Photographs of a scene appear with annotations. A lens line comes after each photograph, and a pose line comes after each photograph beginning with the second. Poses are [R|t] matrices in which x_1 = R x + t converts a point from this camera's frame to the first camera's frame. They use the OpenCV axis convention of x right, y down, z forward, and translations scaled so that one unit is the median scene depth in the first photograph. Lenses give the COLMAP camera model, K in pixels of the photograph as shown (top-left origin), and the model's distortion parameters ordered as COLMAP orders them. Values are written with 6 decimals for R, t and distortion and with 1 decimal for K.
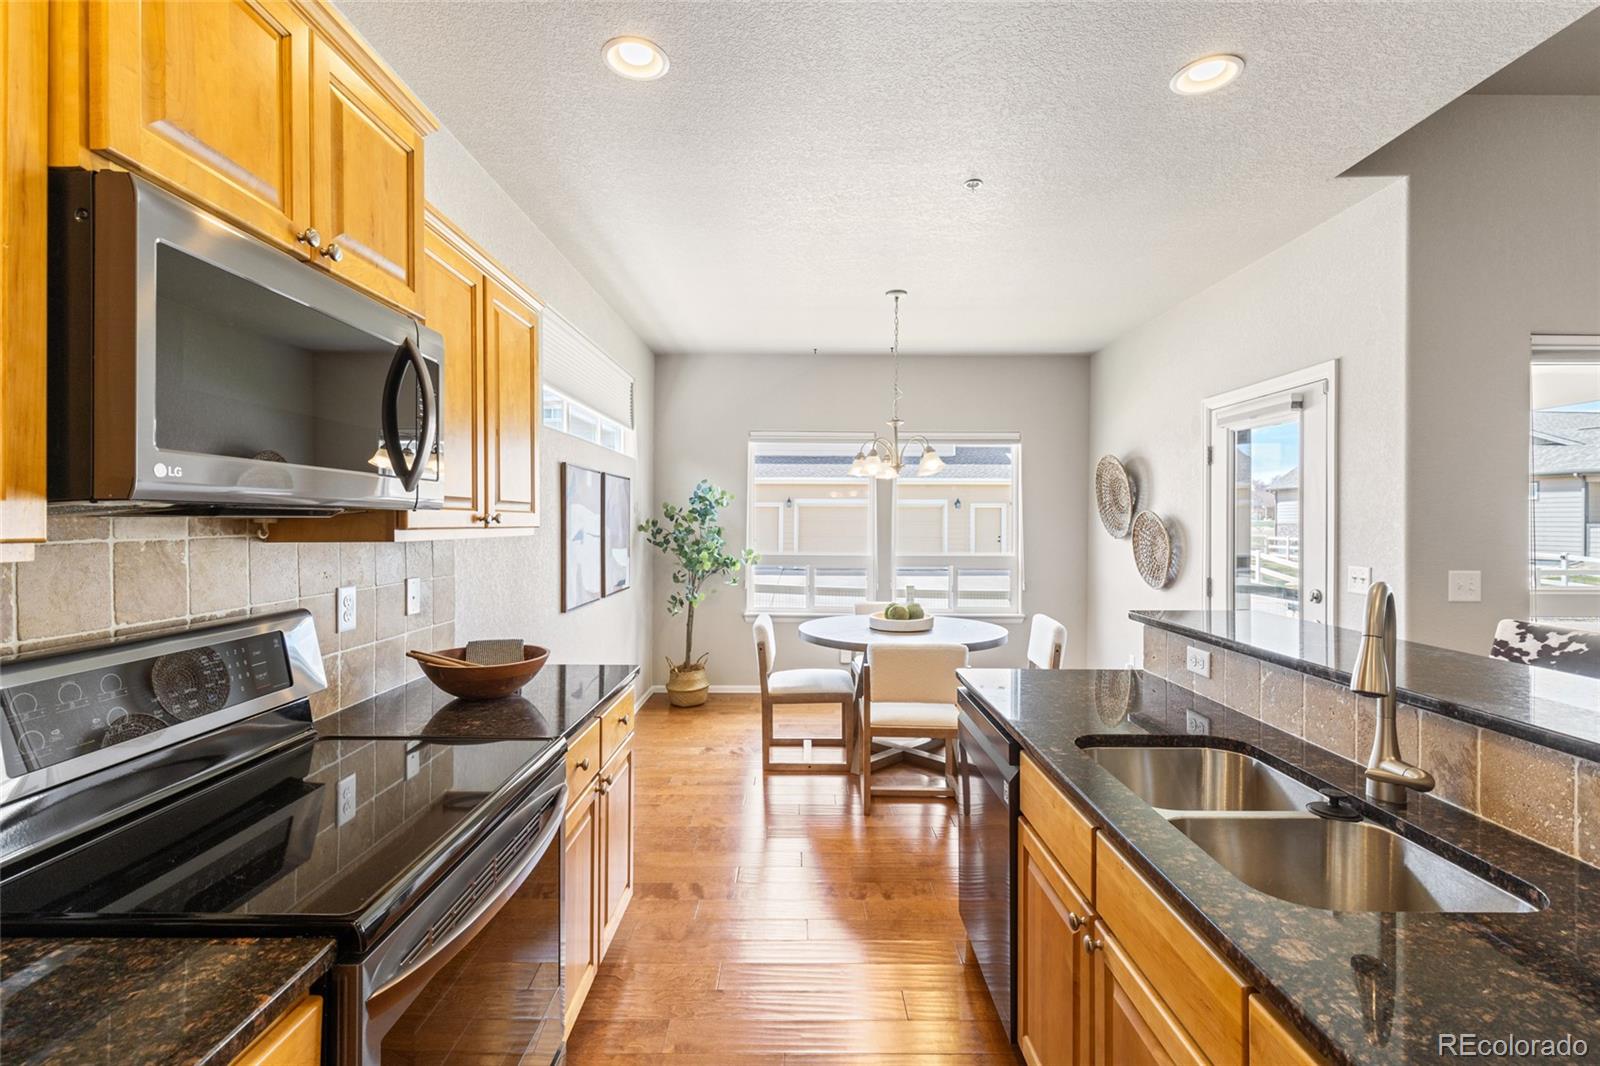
lens RADIAL K [[719.0, 0, 803.6], [0, 719.0, 521.8], [0, 0, 1]] dist [0.001117, -0.000093]
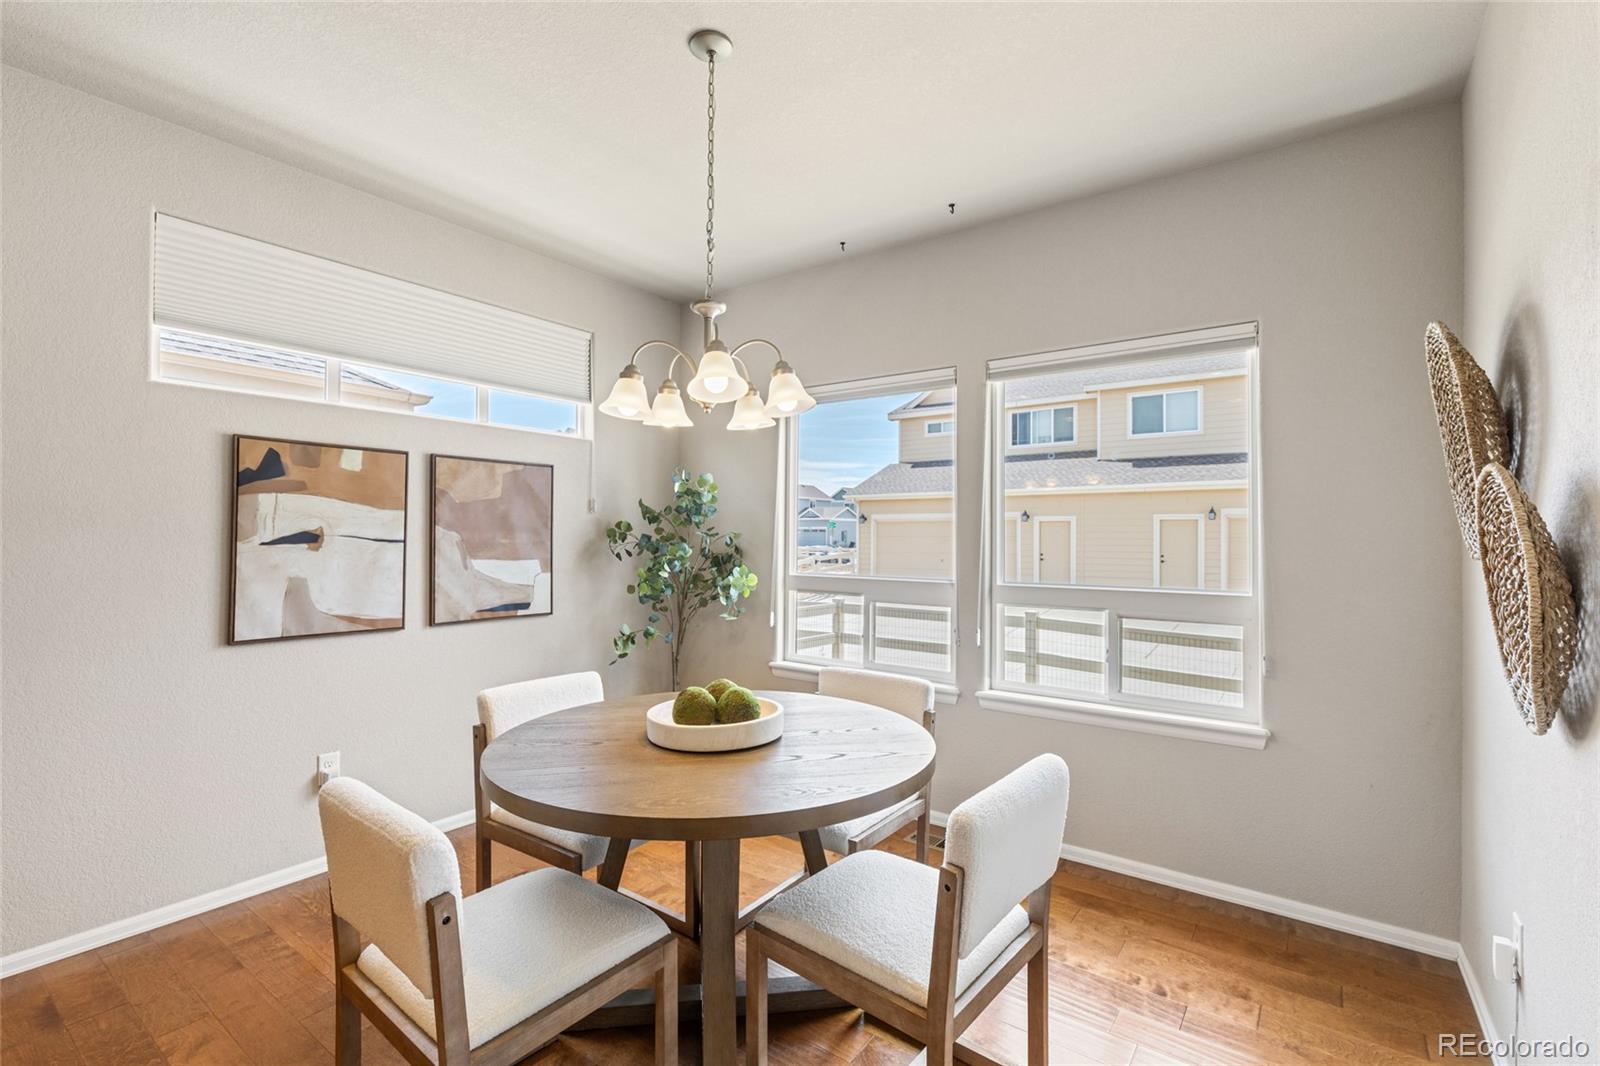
lens RADIAL K [[719.4, 0, 798.1], [0, 719.4, 529.1], [0, 0, 1]] dist [-0.007187, -0.000259]
pose [[0.802722, -0.007834, -0.596302, 0.545550], [-0.002236, 0.999867, -0.016146, 0.021648], [0.596350, 0.014294, 0.802598, 0.767573]]
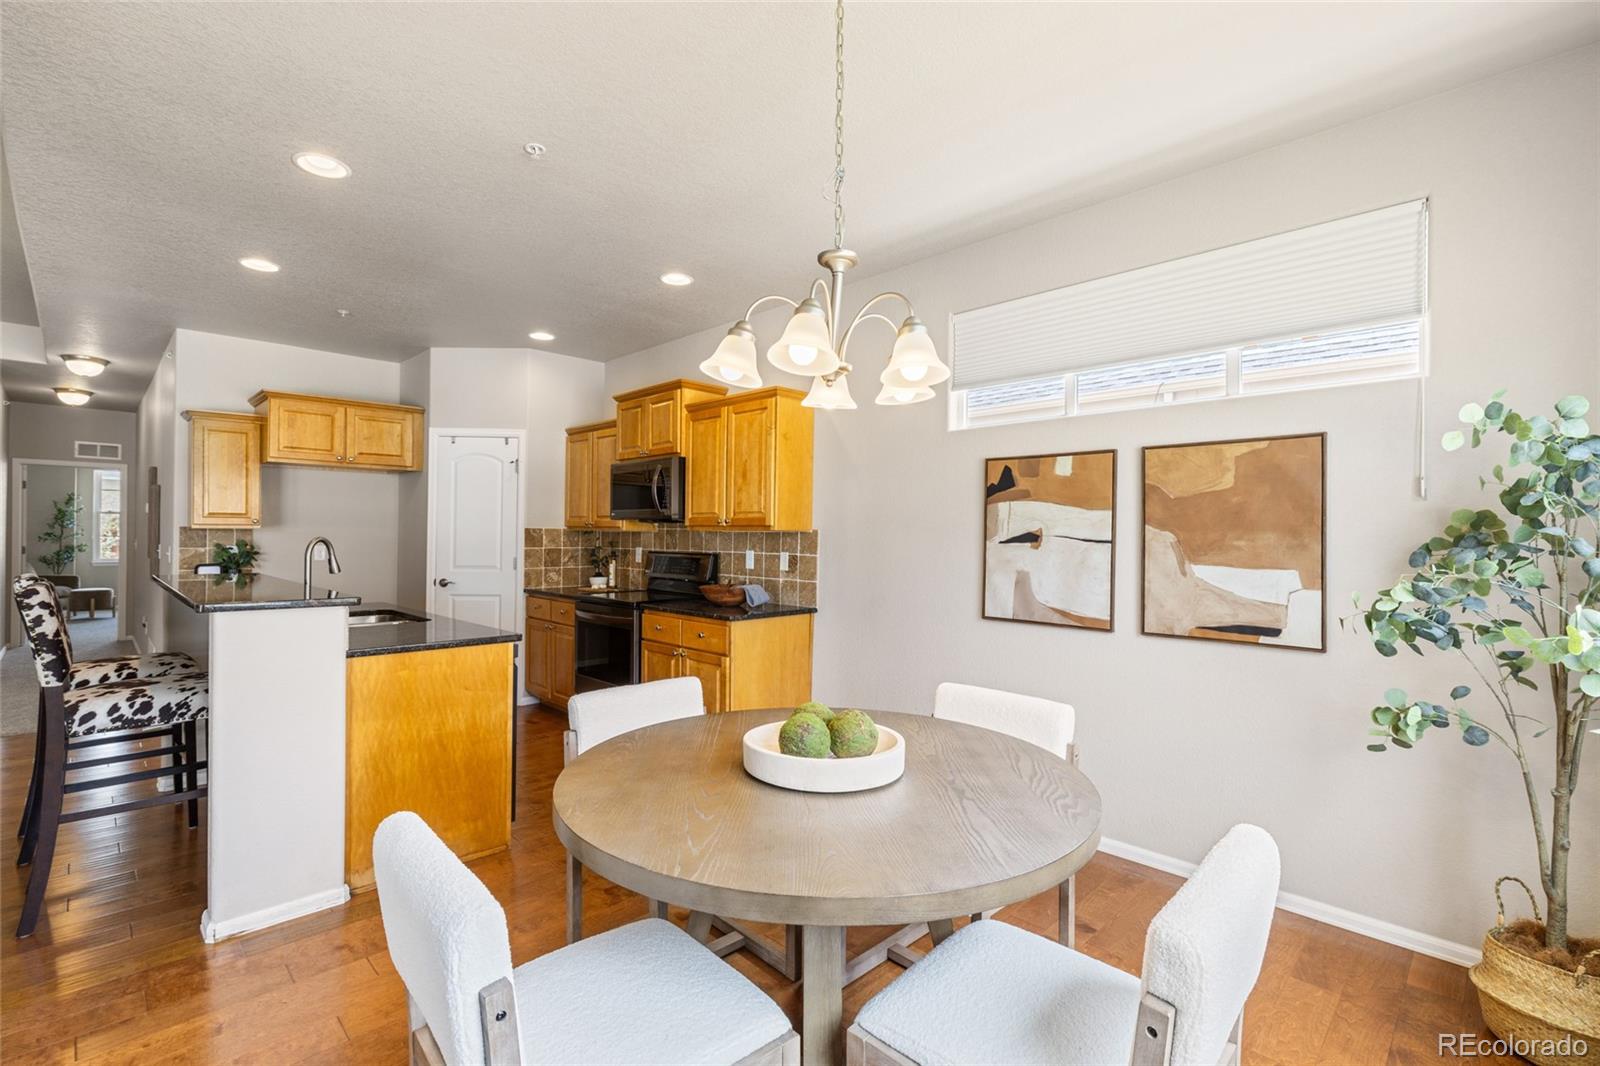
lens RADIAL K [[728.9, 0, 800.0], [0, 728.9, 533.0], [0, 0, 1]] dist [-0.000091, -0.000229]
pose [[-0.714791, -0.011123, -0.699249, 0.509410], [-0.011484, 0.999925, -0.004167, 0.020809], [0.699244, 0.005052, -0.714866, 1.519485]]
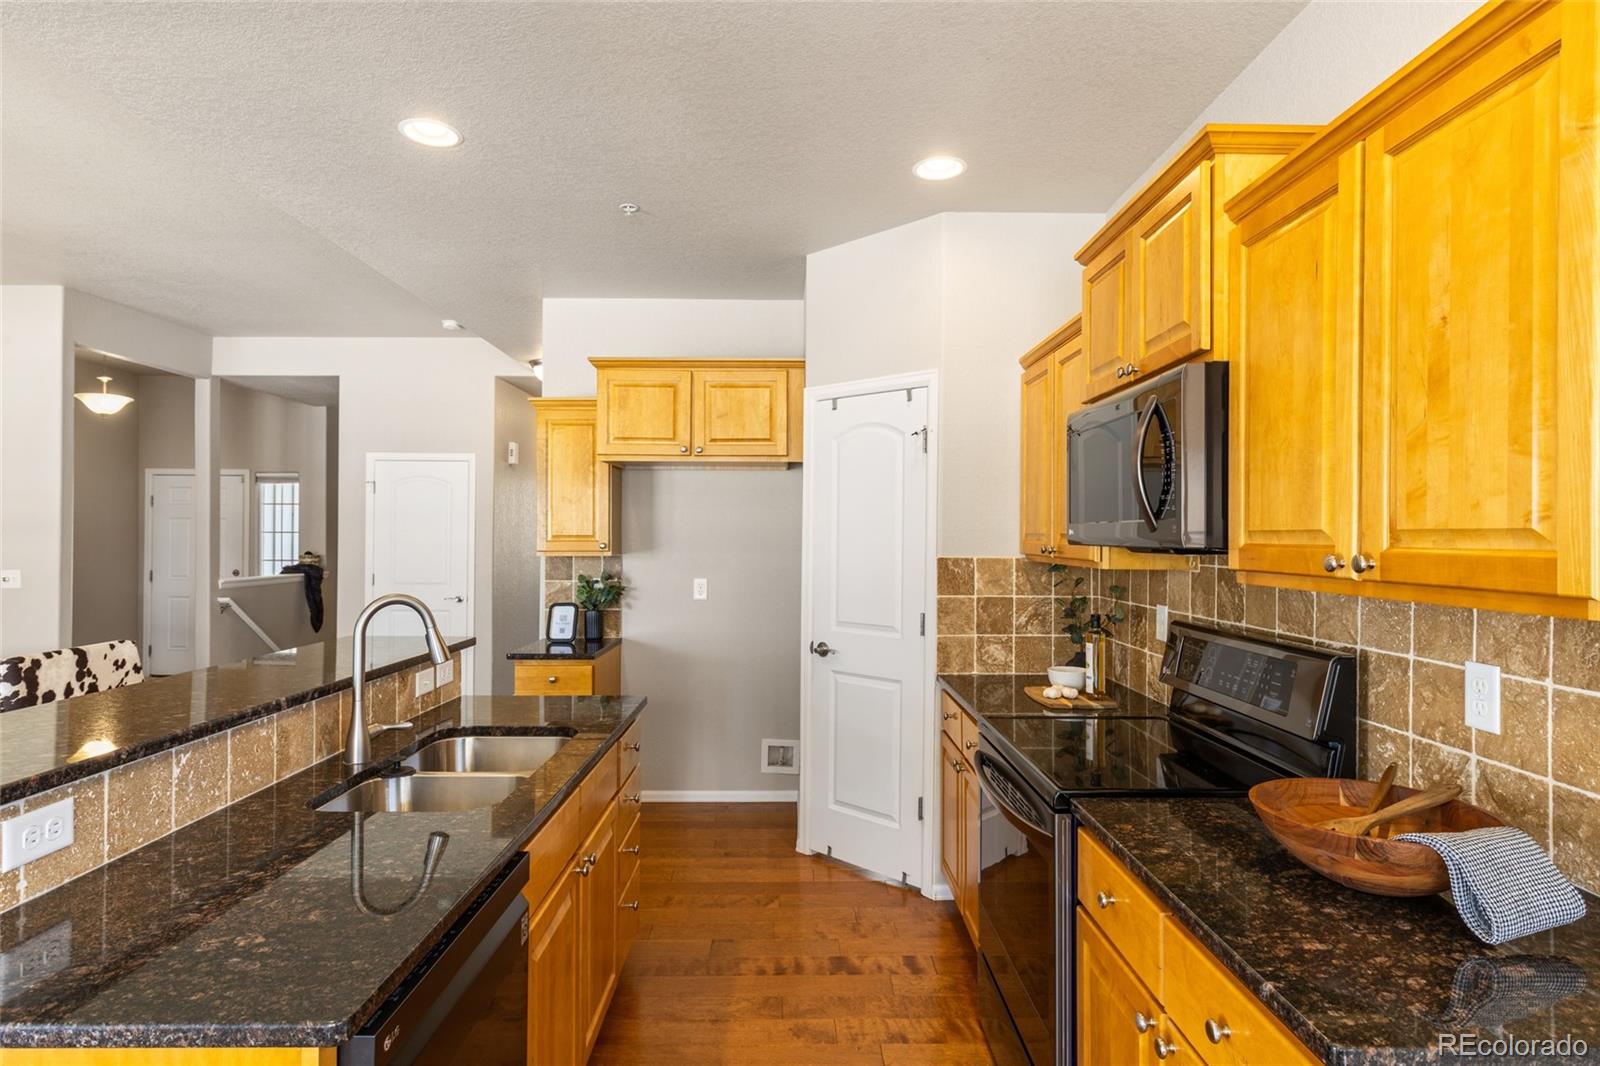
lens RADIAL K [[855.1, 0, 794.3], [0, 855.1, 530.8], [0, 0, 1]] dist [0.002671, 0.000694]
pose [[-0.999978, -0.006517, 0.001185, 0.003701], [-0.006522, 0.999970, -0.004259, -0.014056], [-0.001158, -0.004267, -0.999990, 0.951729]]
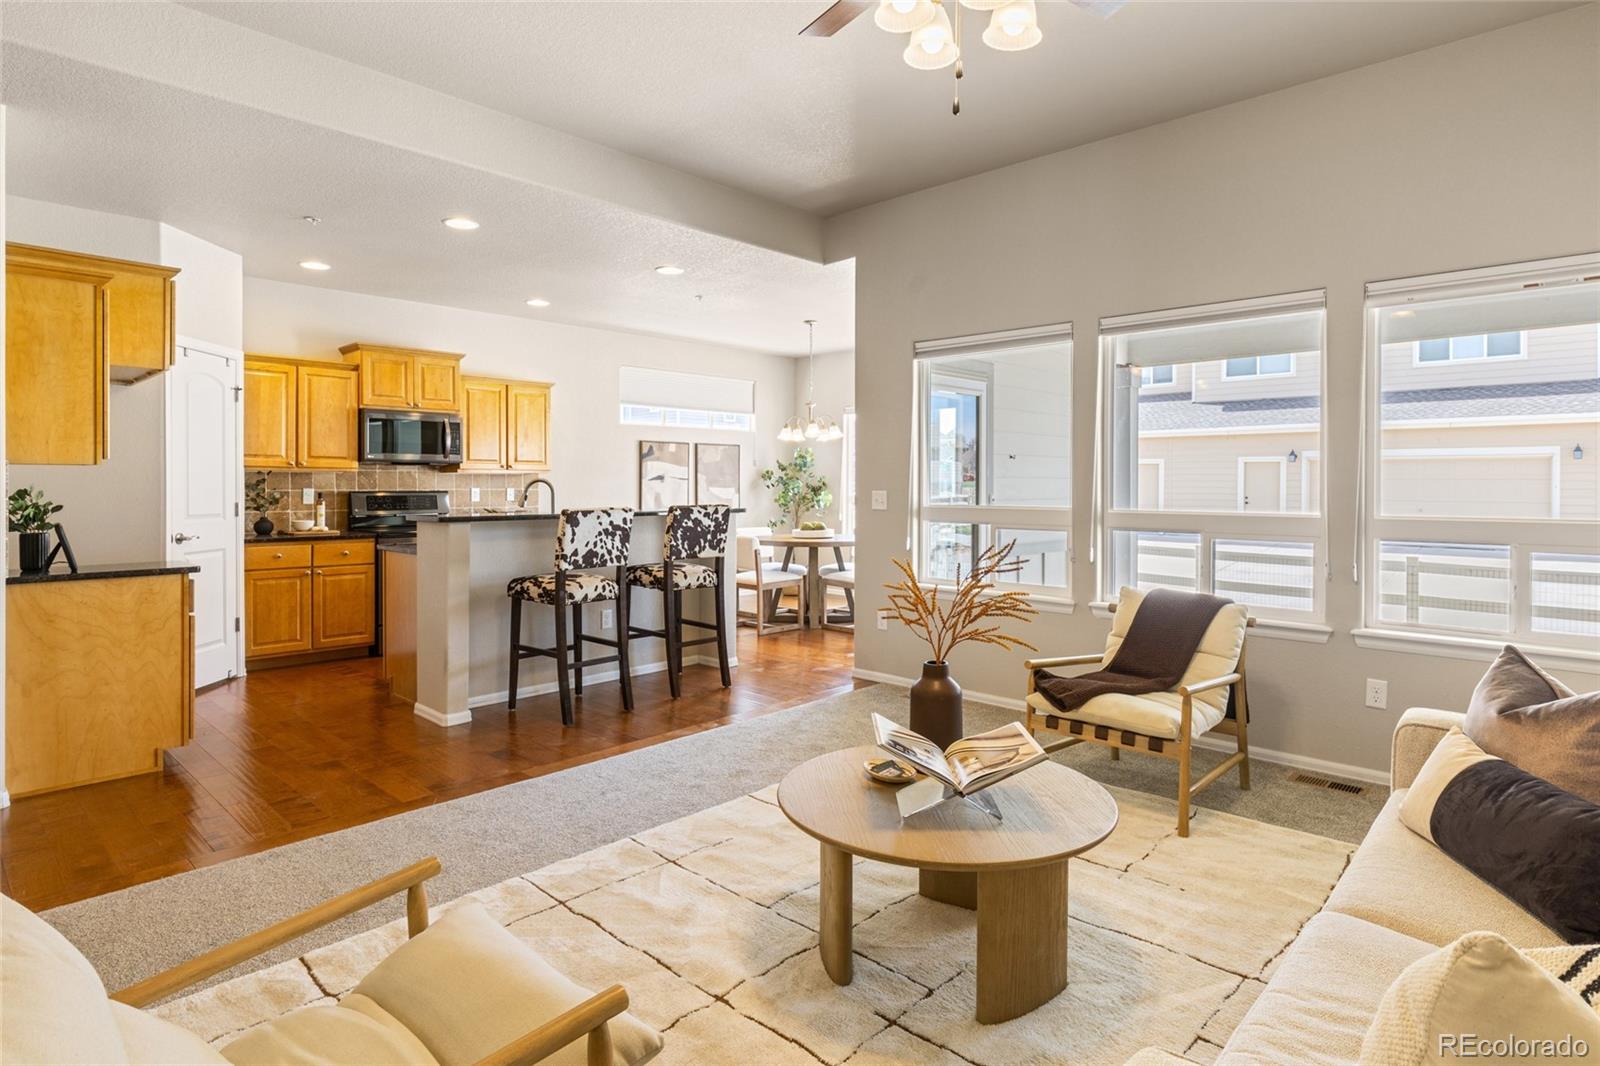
lens RADIAL K [[864.9, 0, 805.8], [0, 864.9, 485.3], [0, 0, 1]] dist [-0.000863, 0.000155]
pose [[0.723160, -0.000655, -0.690681, 1.661556], [-0.000155, 0.999999, -0.001111, 0.043890], [0.690681, 0.000910, 0.723159, -0.419813]]
